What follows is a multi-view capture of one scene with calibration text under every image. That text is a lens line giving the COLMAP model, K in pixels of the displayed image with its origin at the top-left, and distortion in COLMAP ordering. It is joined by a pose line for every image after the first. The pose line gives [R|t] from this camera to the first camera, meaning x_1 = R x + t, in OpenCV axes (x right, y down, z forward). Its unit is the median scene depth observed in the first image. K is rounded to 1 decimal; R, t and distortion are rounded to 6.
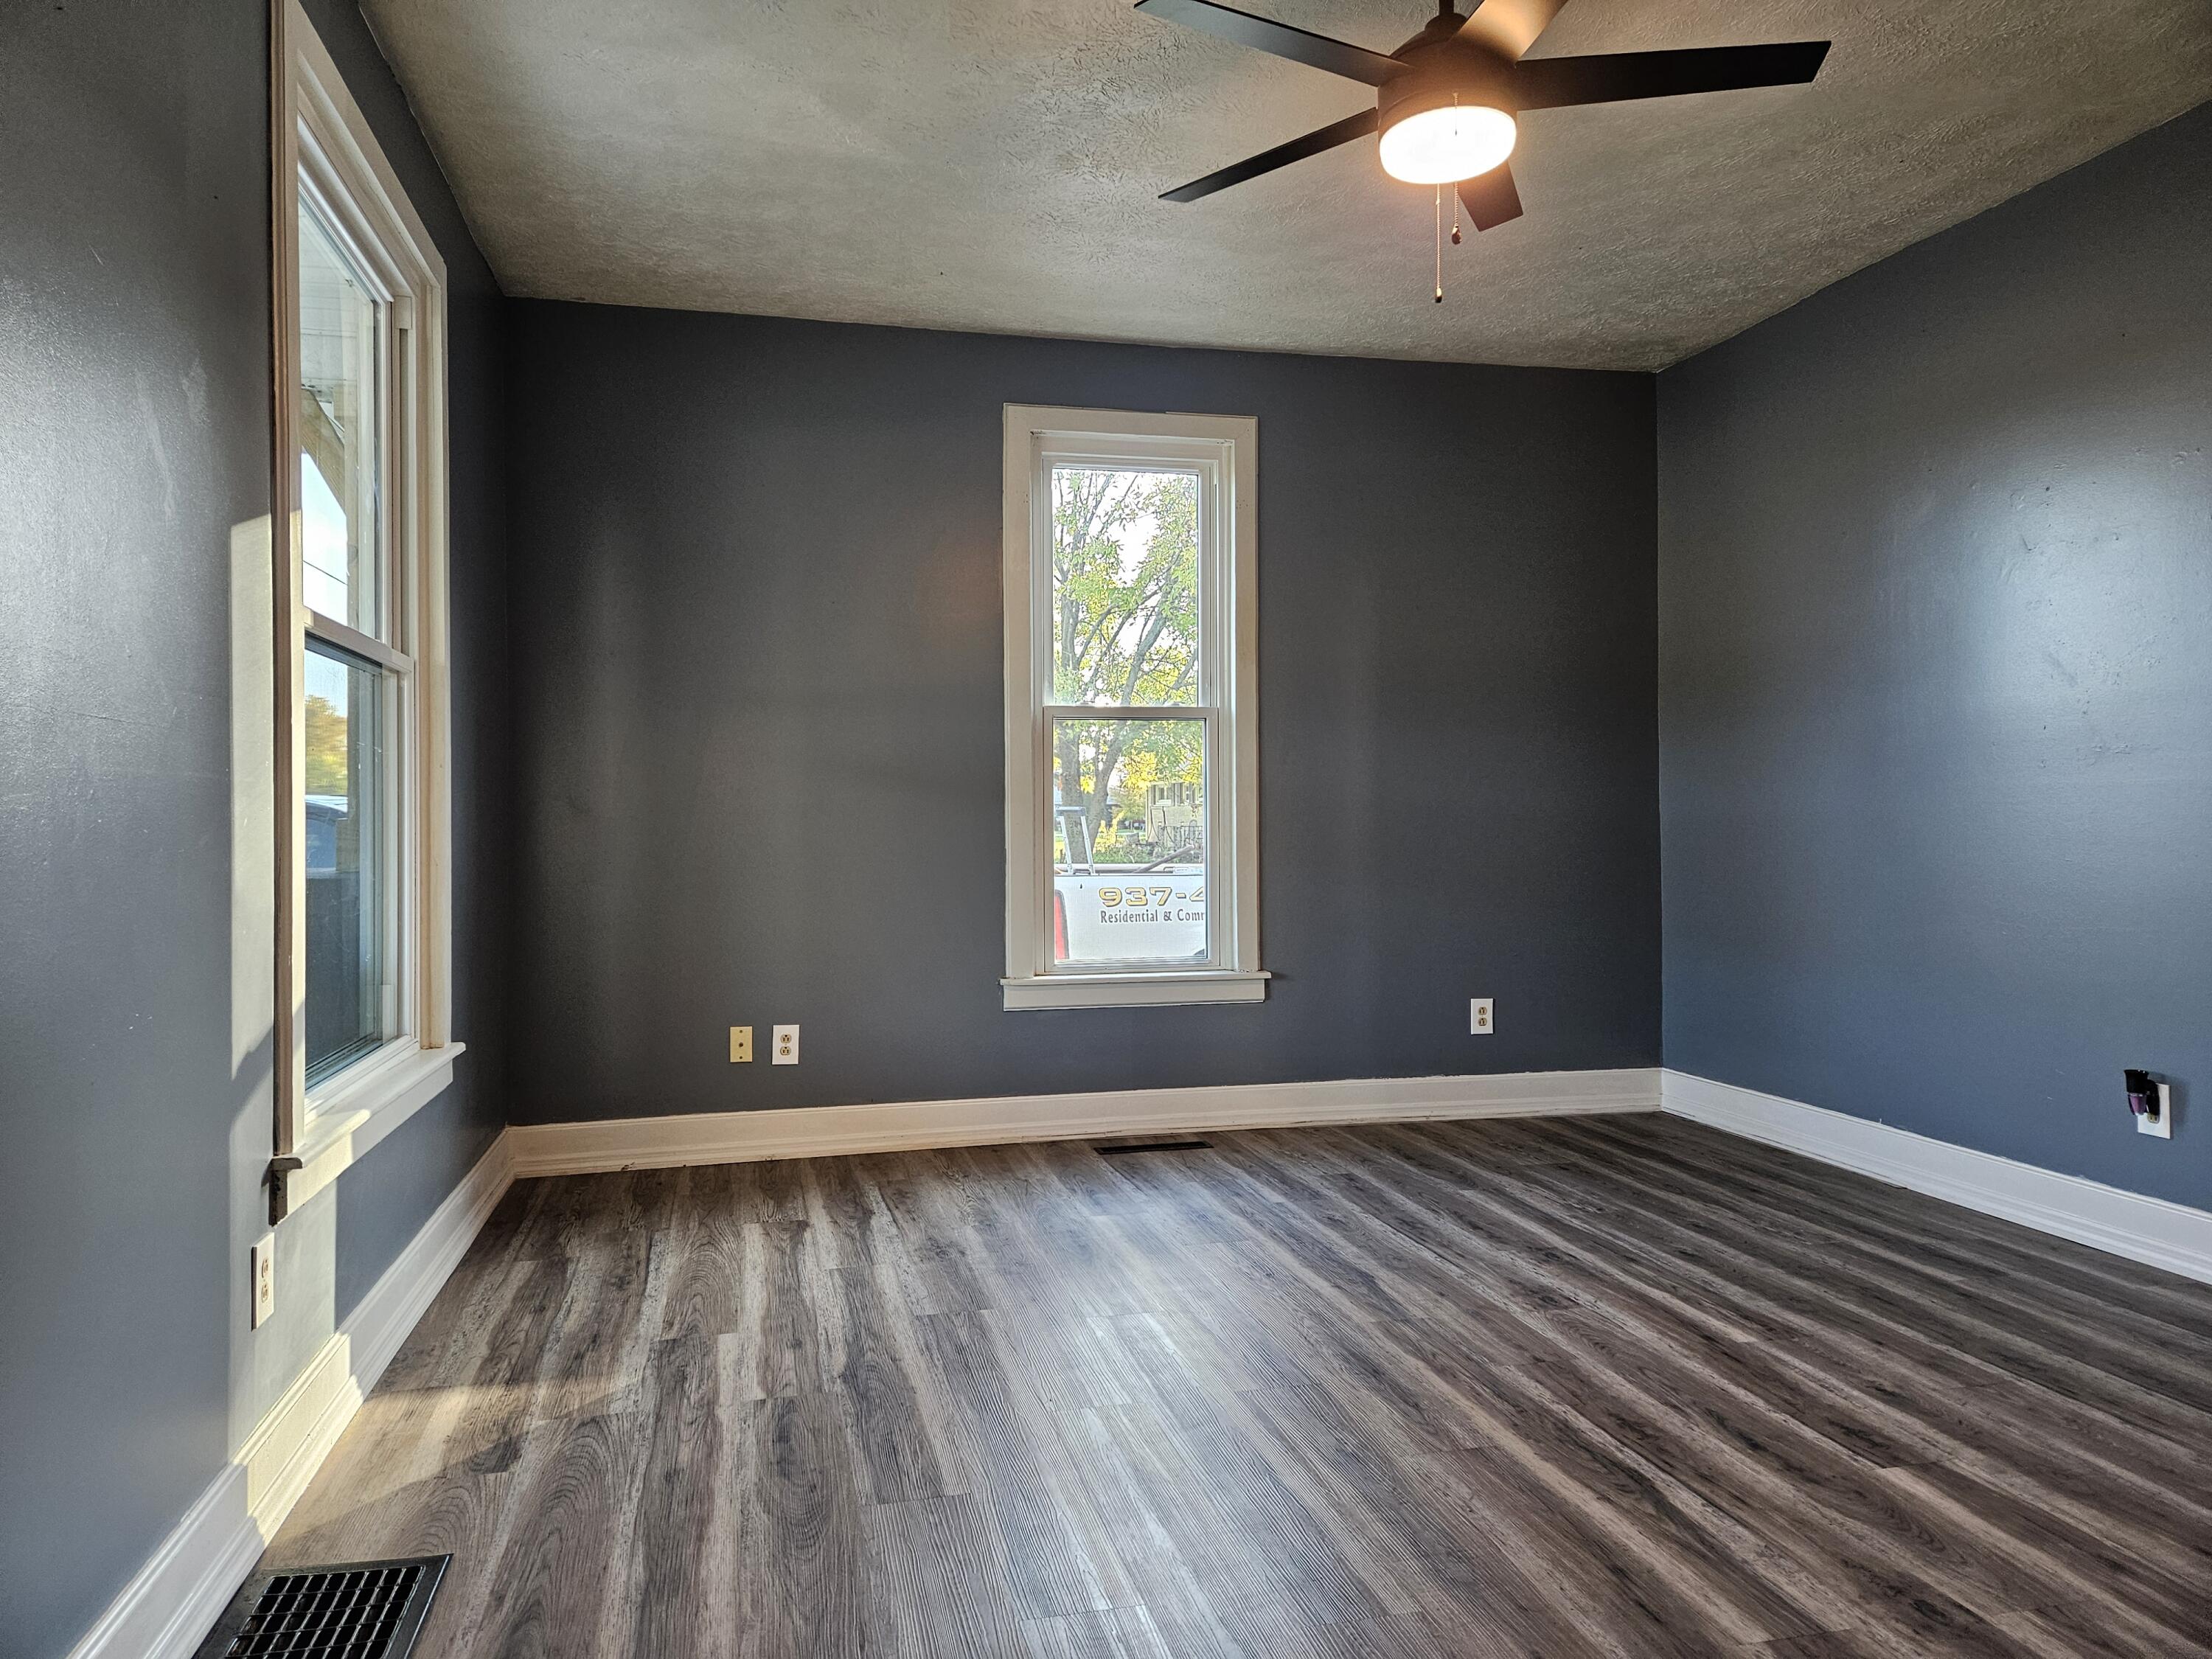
lens RADIAL K [[1465.7, 0, 1079.0], [0, 1465.7, 799.7], [0, 0, 1]] dist [0.081451, -0.076661]
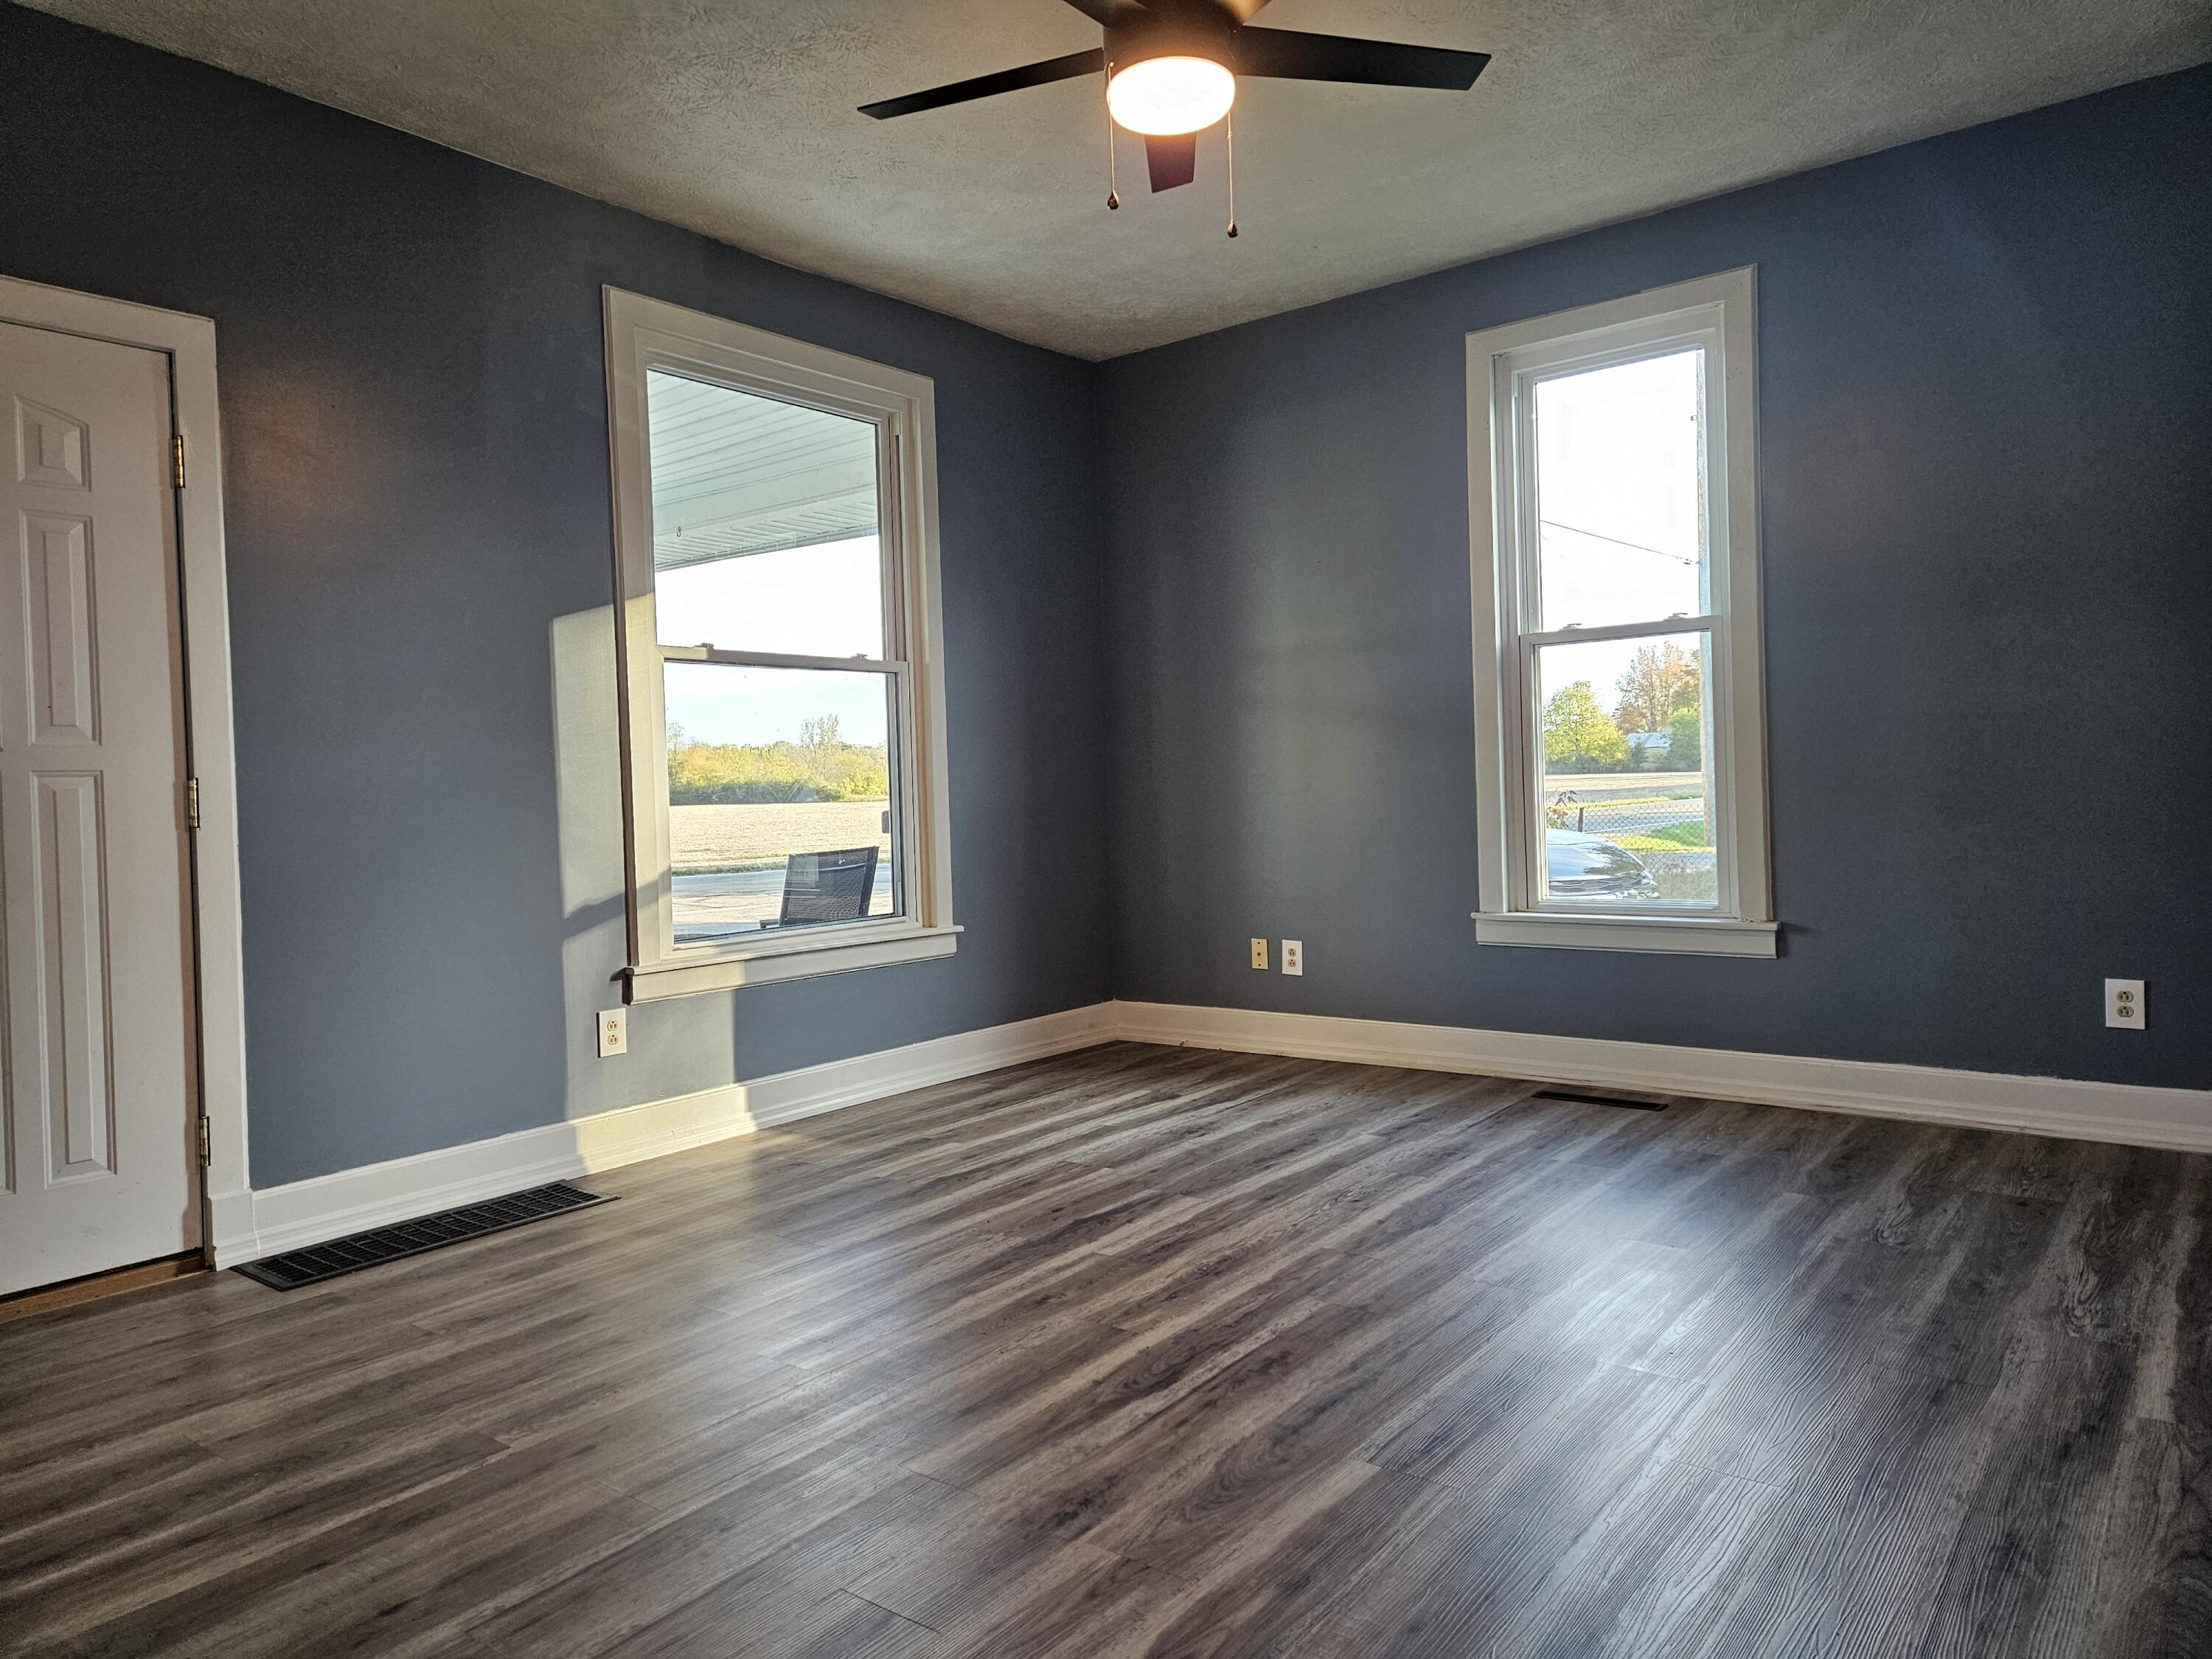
lens RADIAL K [[1465.7, 0, 1079.0], [0, 1465.7, 799.7], [0, 0, 1]] dist [0.081451, -0.076661]
pose [[0.622157, -0.006093, -0.782869, 0.595003], [0.040963, 0.998853, 0.024780, 0.009149], [0.781820, -0.047486, 0.621693, 0.170251]]
